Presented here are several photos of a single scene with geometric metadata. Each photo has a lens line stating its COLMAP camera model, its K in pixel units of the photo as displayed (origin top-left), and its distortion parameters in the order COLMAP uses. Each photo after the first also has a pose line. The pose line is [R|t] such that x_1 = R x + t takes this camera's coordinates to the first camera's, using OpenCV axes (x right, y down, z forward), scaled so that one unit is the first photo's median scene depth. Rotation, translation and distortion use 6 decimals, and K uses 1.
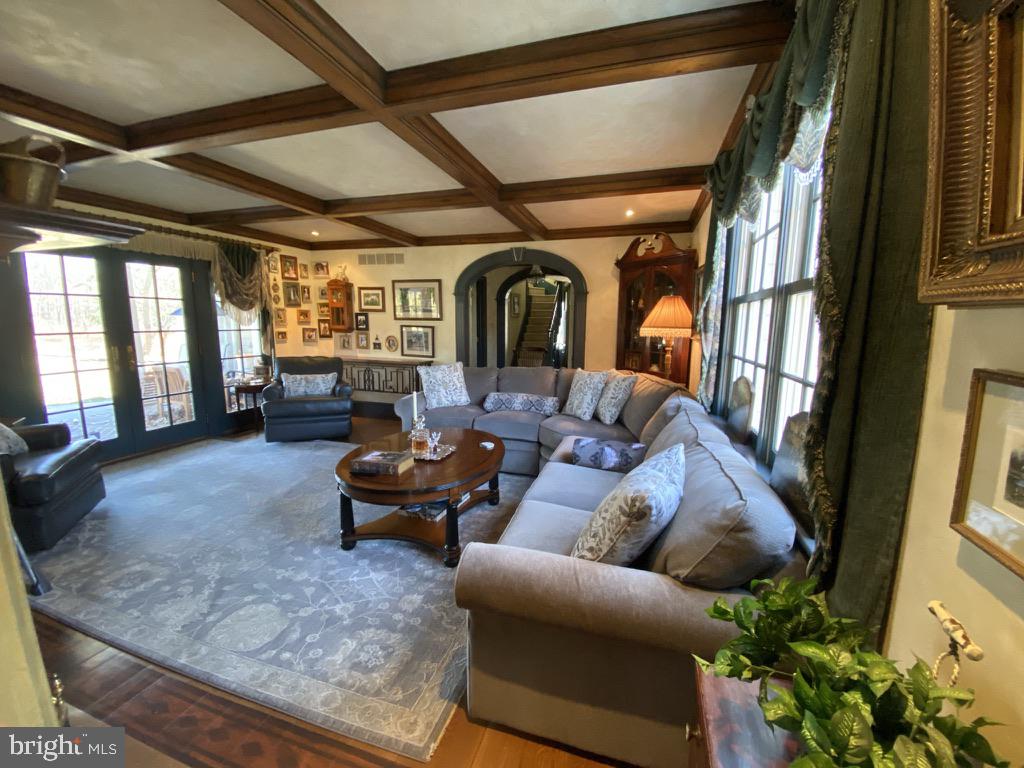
lens RADIAL K [[414.3, 0, 512.0], [0, 414.3, 384.0], [0, 0, 1]] dist [0.064093, -0.034572]
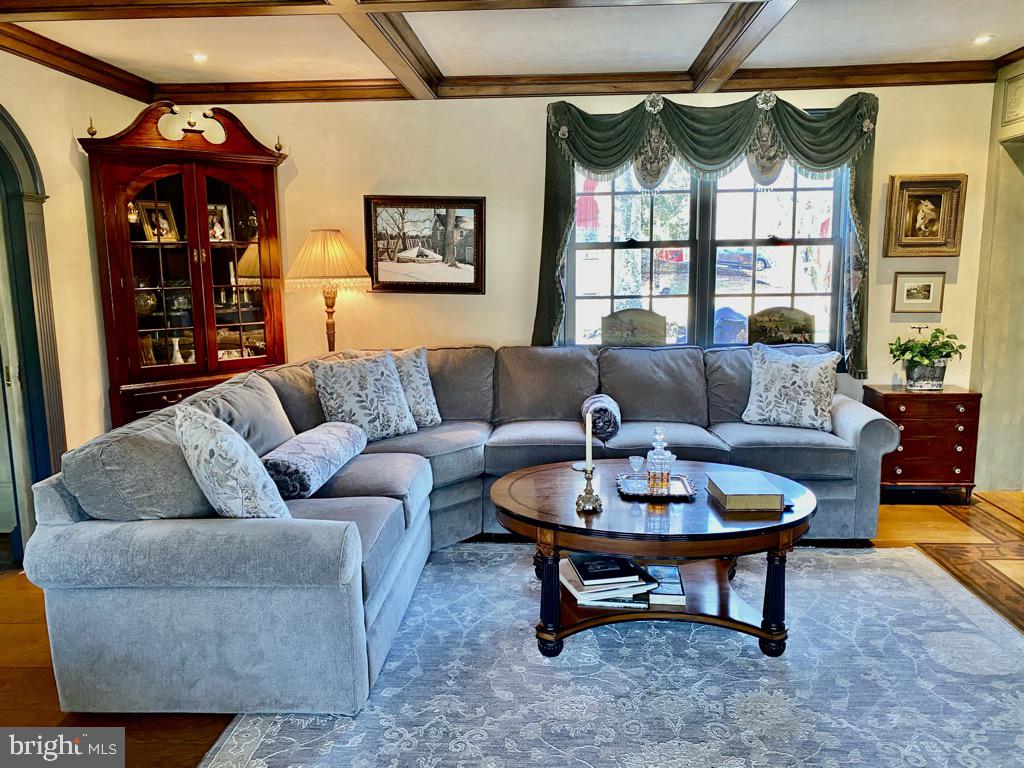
lens RADIAL K [[756.0, 0, 532.5], [0, 756.0, 369.6], [0, 0, 1]] dist [0.185324, -0.201303]
pose [[-0.262334, -0.138200, 0.955030, -1.785432], [0.162226, 0.969290, 0.184825, -0.359403], [-0.951243, 0.203417, -0.231858, 2.064563]]
